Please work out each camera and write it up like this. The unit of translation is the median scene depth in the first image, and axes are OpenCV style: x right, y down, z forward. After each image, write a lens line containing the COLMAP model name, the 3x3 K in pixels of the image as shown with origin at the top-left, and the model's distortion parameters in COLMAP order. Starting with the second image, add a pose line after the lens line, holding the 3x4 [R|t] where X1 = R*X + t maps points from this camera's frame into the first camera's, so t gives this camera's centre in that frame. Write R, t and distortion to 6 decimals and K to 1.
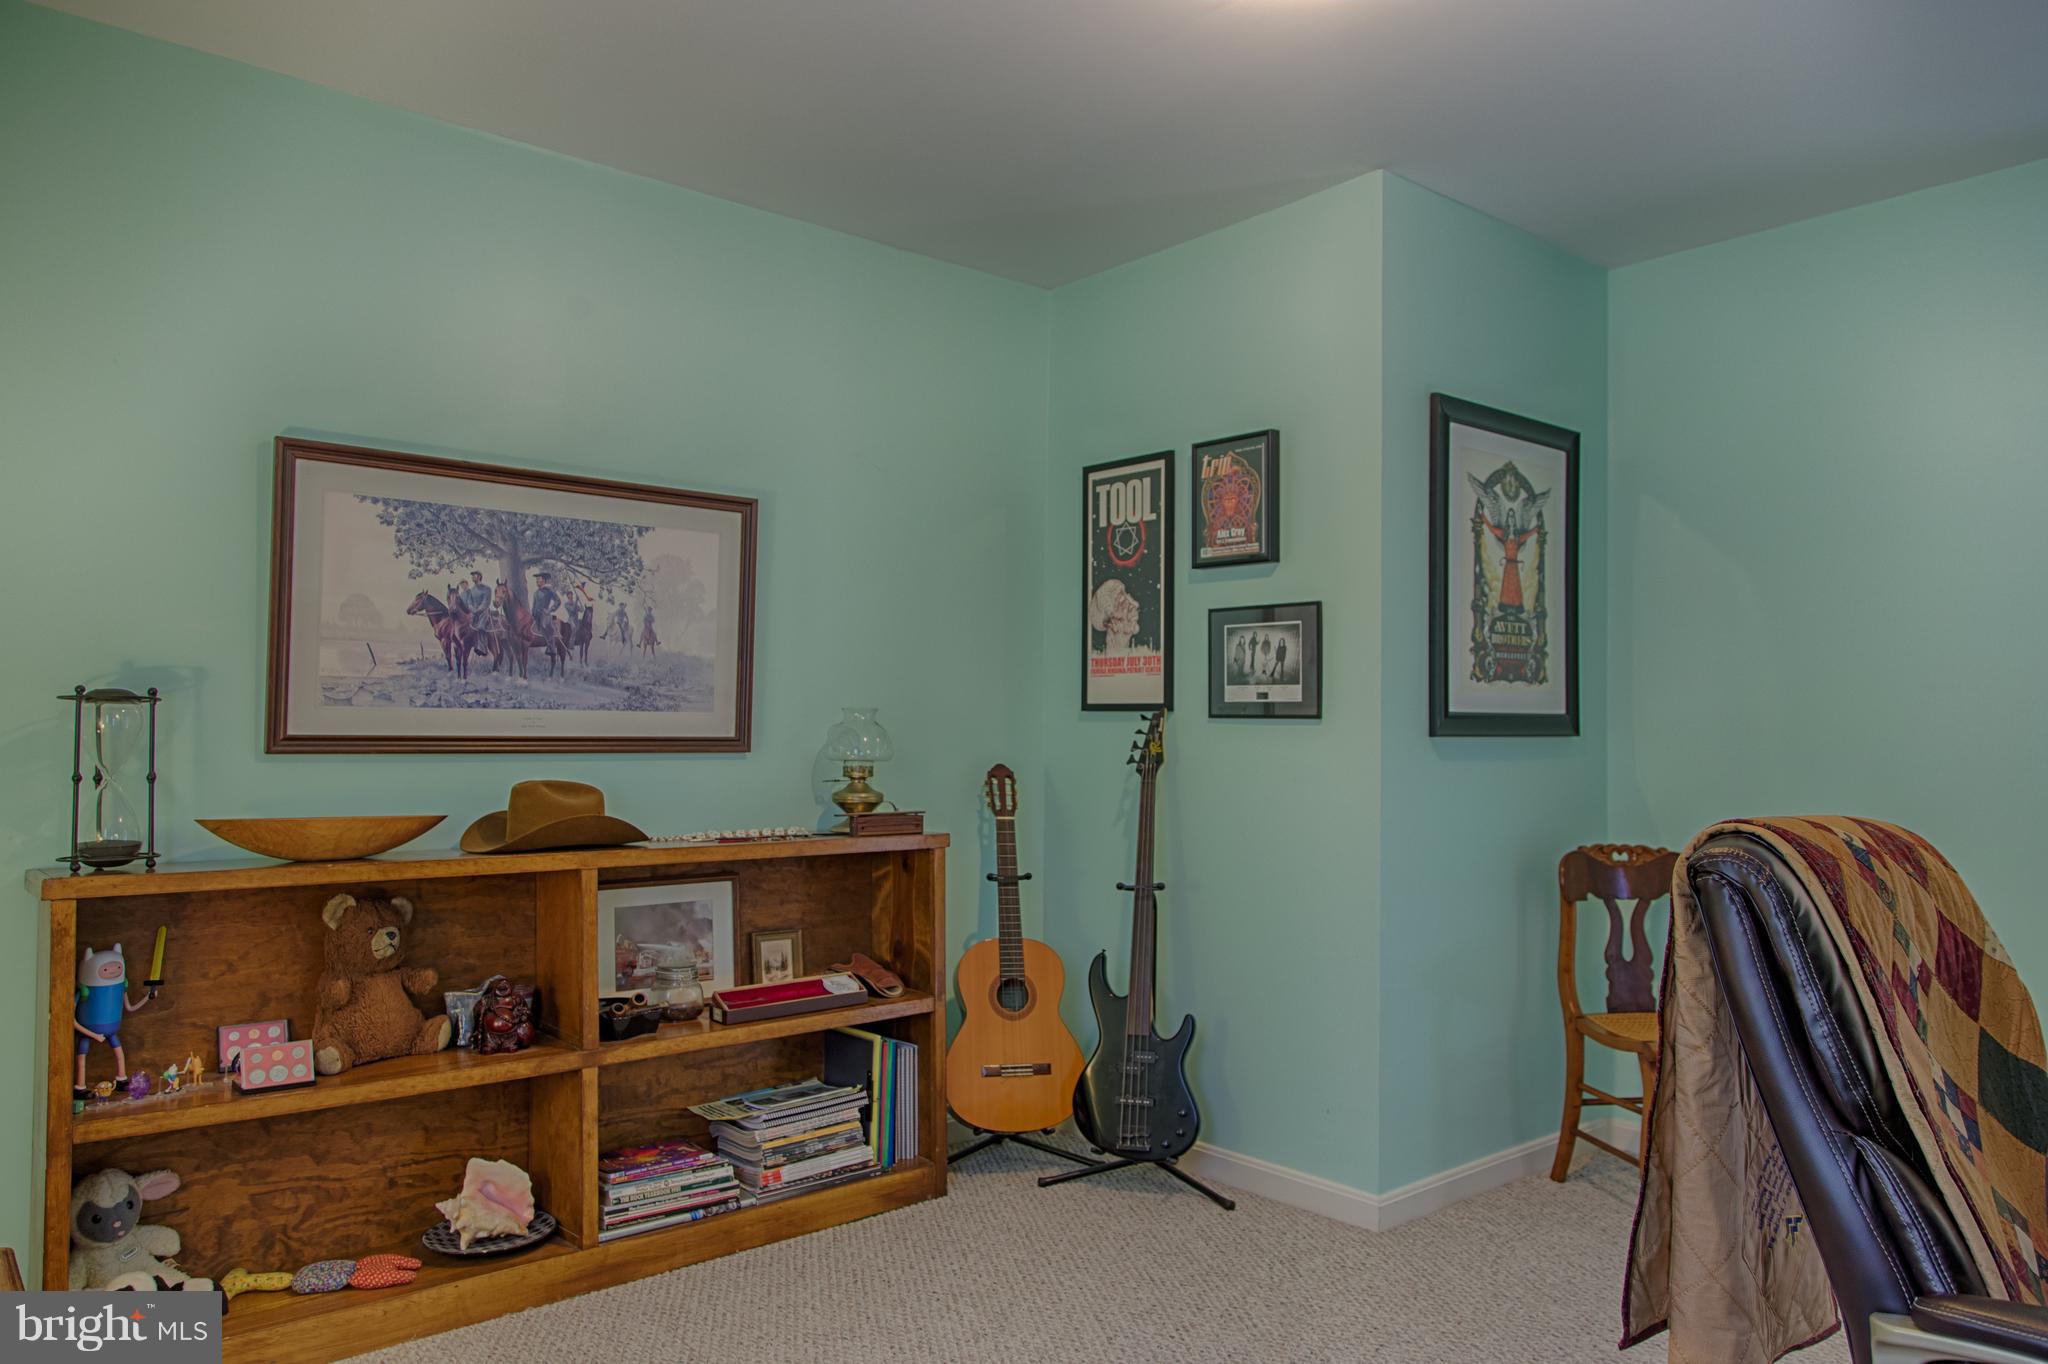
lens RADIAL K [[1369.7, 0, 1021.6], [0, 1369.7, 685.8], [0, 0, 1]] dist [0.005105, 0.000345]
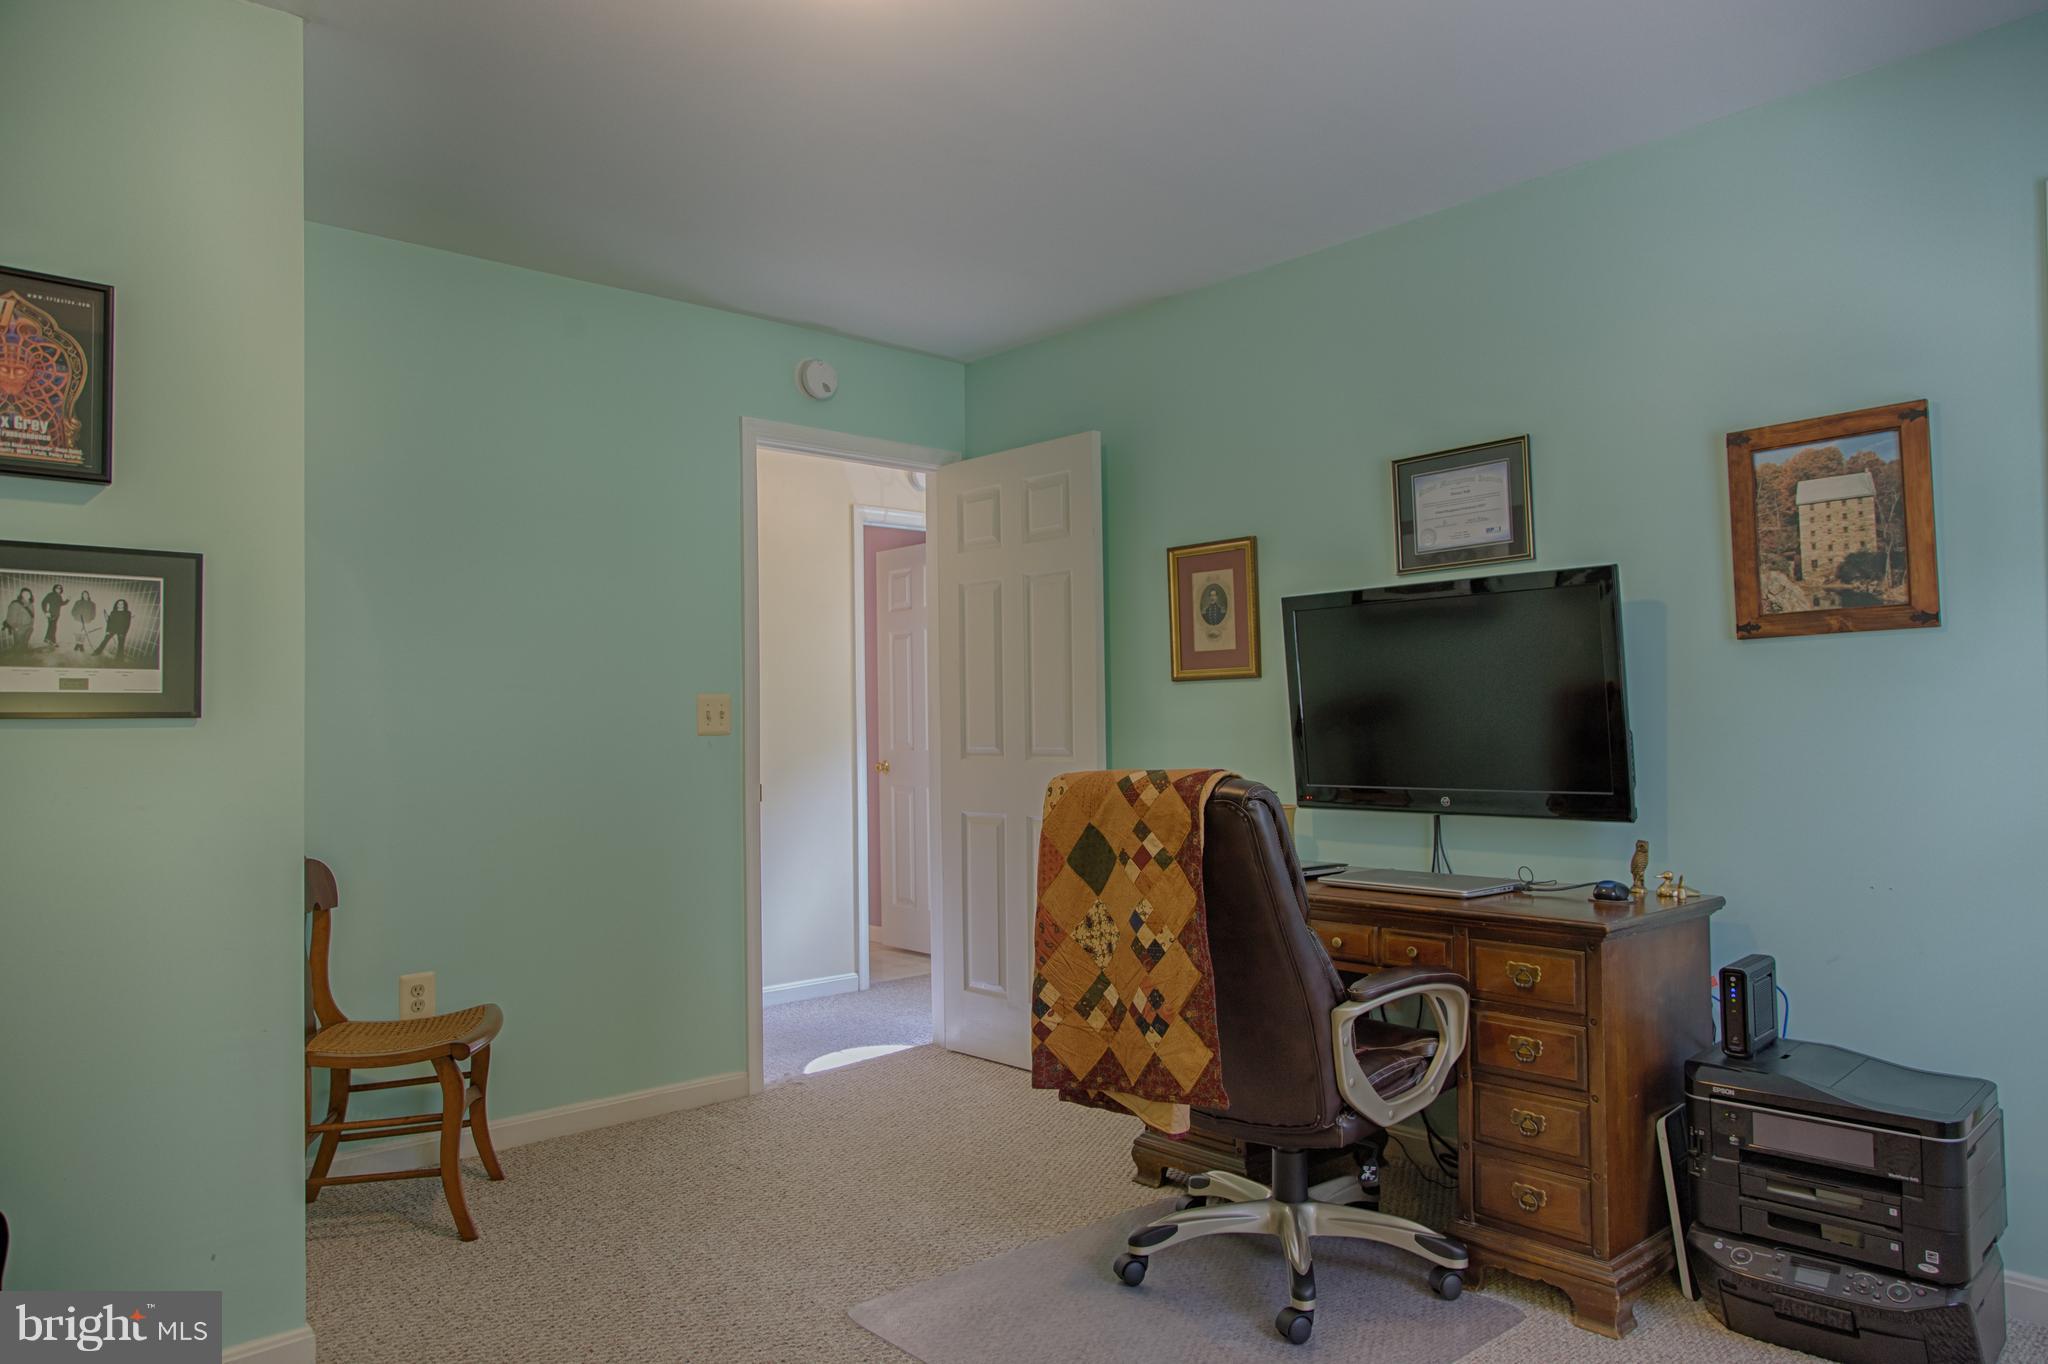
lens RADIAL K [[1369.7, 0, 1021.6], [0, 1369.7, 685.8], [0, 0, 1]] dist [0.005105, 0.000345]
pose [[-0.029073, 0.010400, 0.999523, -0.499792], [-0.017673, 0.999784, -0.010916, 0.007696], [-0.999421, -0.017981, -0.028883, 0.569154]]
